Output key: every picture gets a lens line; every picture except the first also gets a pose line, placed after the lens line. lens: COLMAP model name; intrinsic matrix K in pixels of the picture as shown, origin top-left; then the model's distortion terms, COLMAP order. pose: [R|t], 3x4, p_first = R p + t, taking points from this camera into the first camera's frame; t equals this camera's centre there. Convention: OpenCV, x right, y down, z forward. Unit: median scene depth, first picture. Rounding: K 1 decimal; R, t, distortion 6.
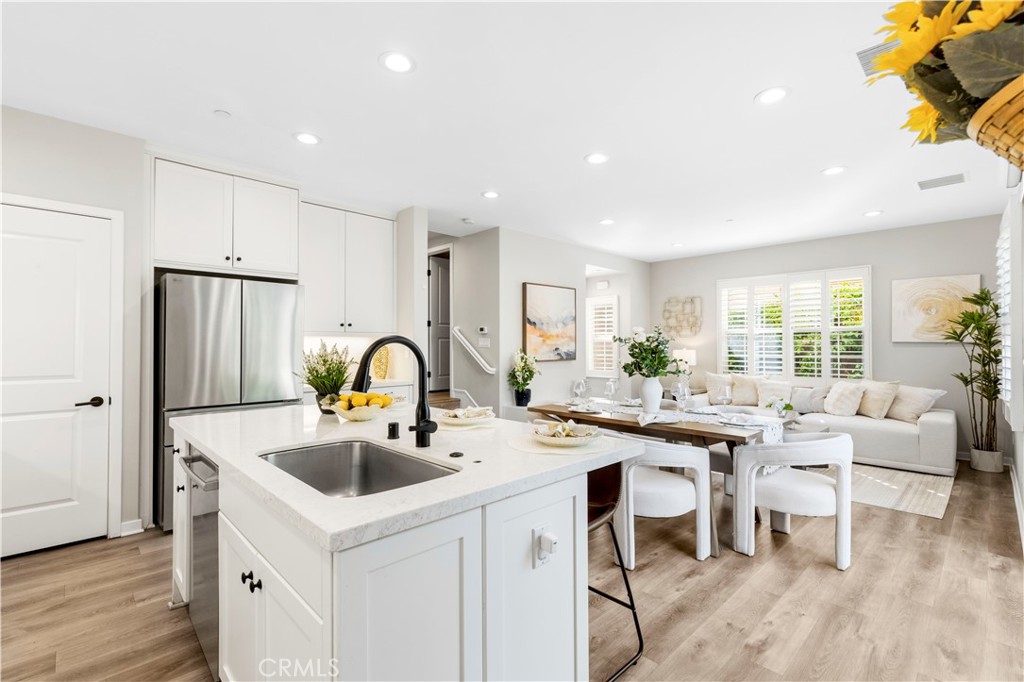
lens RADIAL K [[465.1, 0, 510.7], [0, 465.1, 337.2], [0, 0, 1]] dist [0.002546, -0.000096]
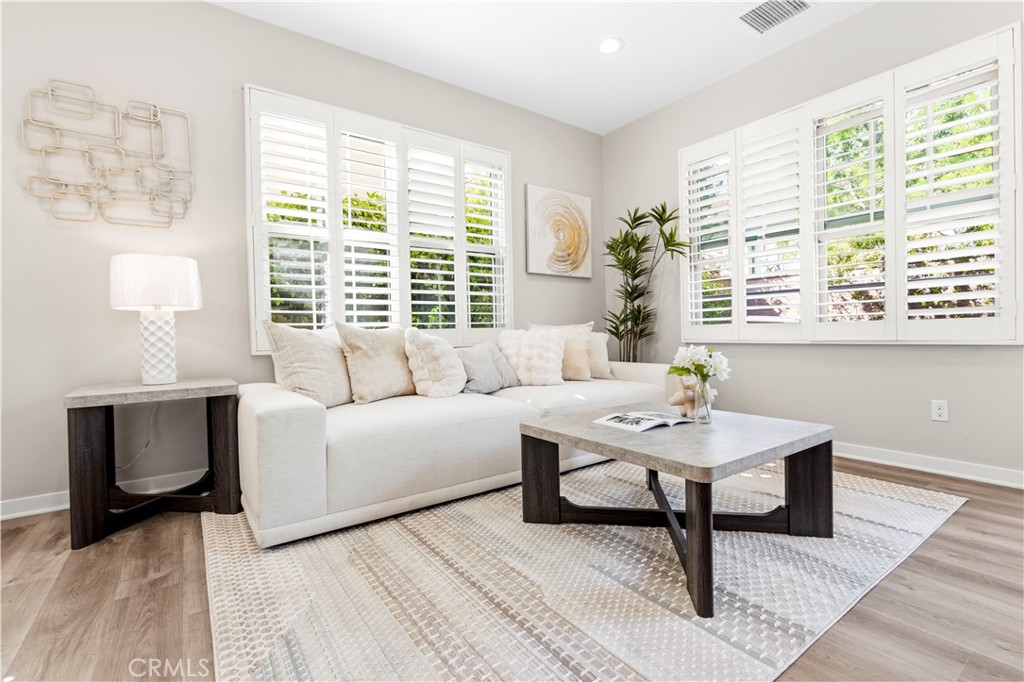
lens RADIAL K [[465.1, 0, 506.1], [0, 465.1, 334.0], [0, 0, 1]] dist [0.002546, -0.000096]
pose [[0.145778, -0.003164, 0.989312, 0.212942], [0.004225, 0.999988, 0.002576, 0.164688], [-0.989308, 0.003805, 0.145790, 1.539220]]
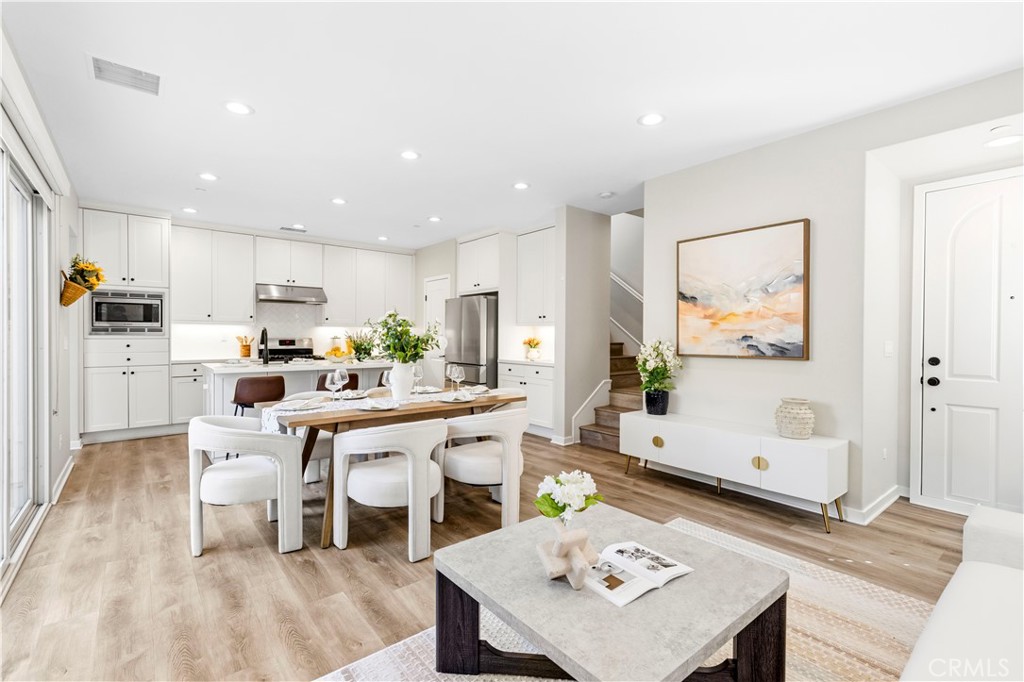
lens RADIAL K [[465.1, 0, 514.7], [0, 465.1, 337.5], [0, 0, 1]] dist [0.002546, -0.000096]
pose [[-0.085372, 0.007373, -0.996322, 1.273322], [0.012355, 0.999904, 0.006341, 0.032392], [0.996273, -0.011768, -0.085455, 1.369631]]
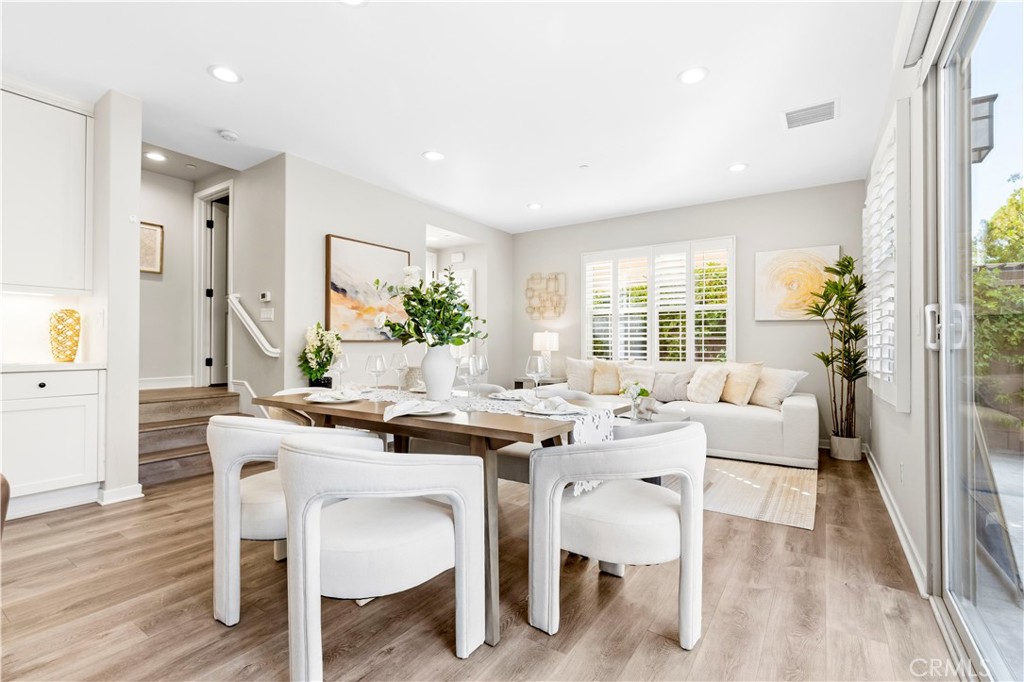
lens RADIAL K [[465.1, 0, 509.5], [0, 465.1, 335.9], [0, 0, 1]] dist [0.002546, -0.000096]
pose [[0.978951, 0.006790, 0.203982, 0.276065], [-0.006525, 0.999977, -0.001970, 0.074196], [-0.203990, 0.000598, 0.978973, 0.350617]]
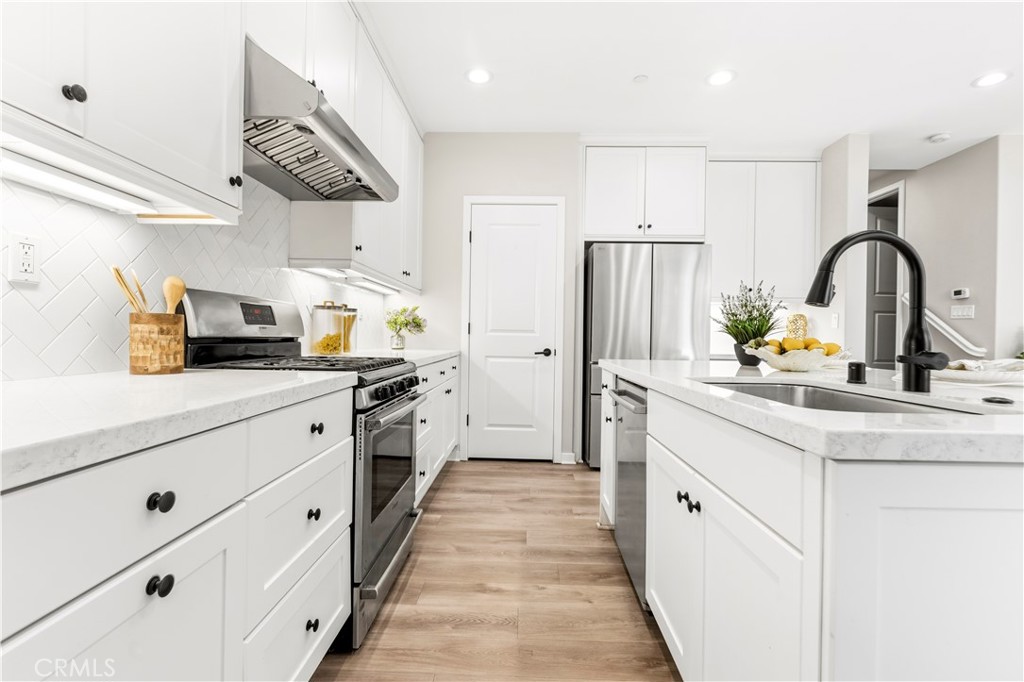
lens RADIAL K [[465.1, 0, 509.2], [0, 465.1, 337.7], [0, 0, 1]] dist [0.002546, -0.000096]
pose [[0.701891, 0.014131, -0.712144, -0.059841], [-0.004631, 0.999873, 0.015276, 0.072685], [0.712269, -0.007424, 0.701867, 0.041163]]
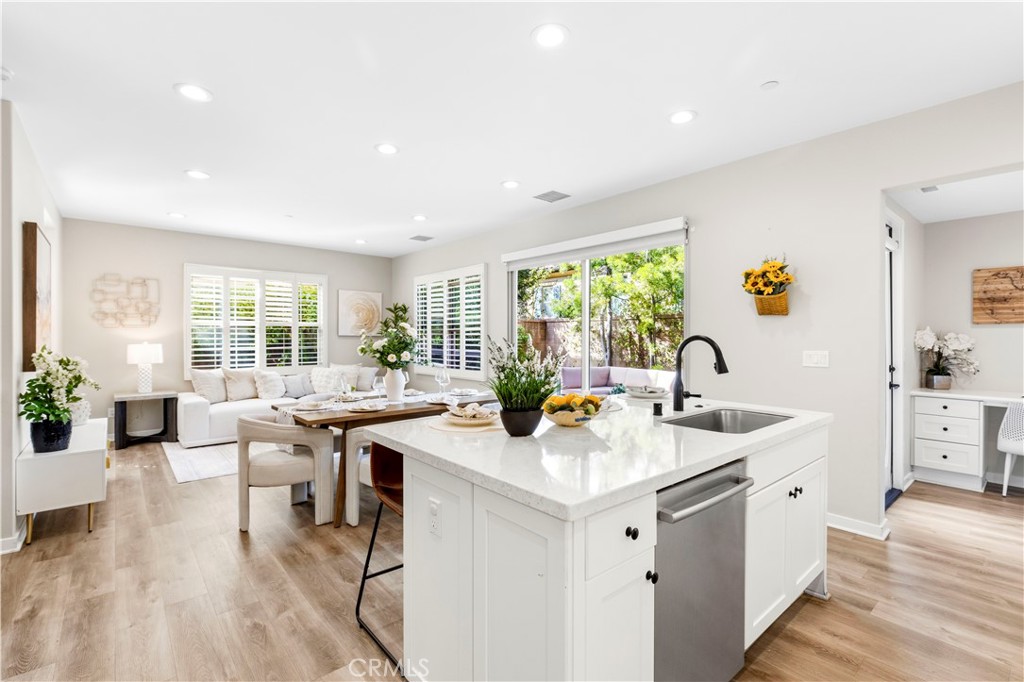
lens RADIAL K [[465.1, 0, 511.4], [0, 465.1, 333.9], [0, 0, 1]] dist [0.002546, -0.000096]
pose [[0.045472, 0.008856, 0.998926, -0.833874], [-0.016340, 0.999834, -0.008121, 0.013464], [-0.998832, -0.015953, 0.045609, 0.722156]]
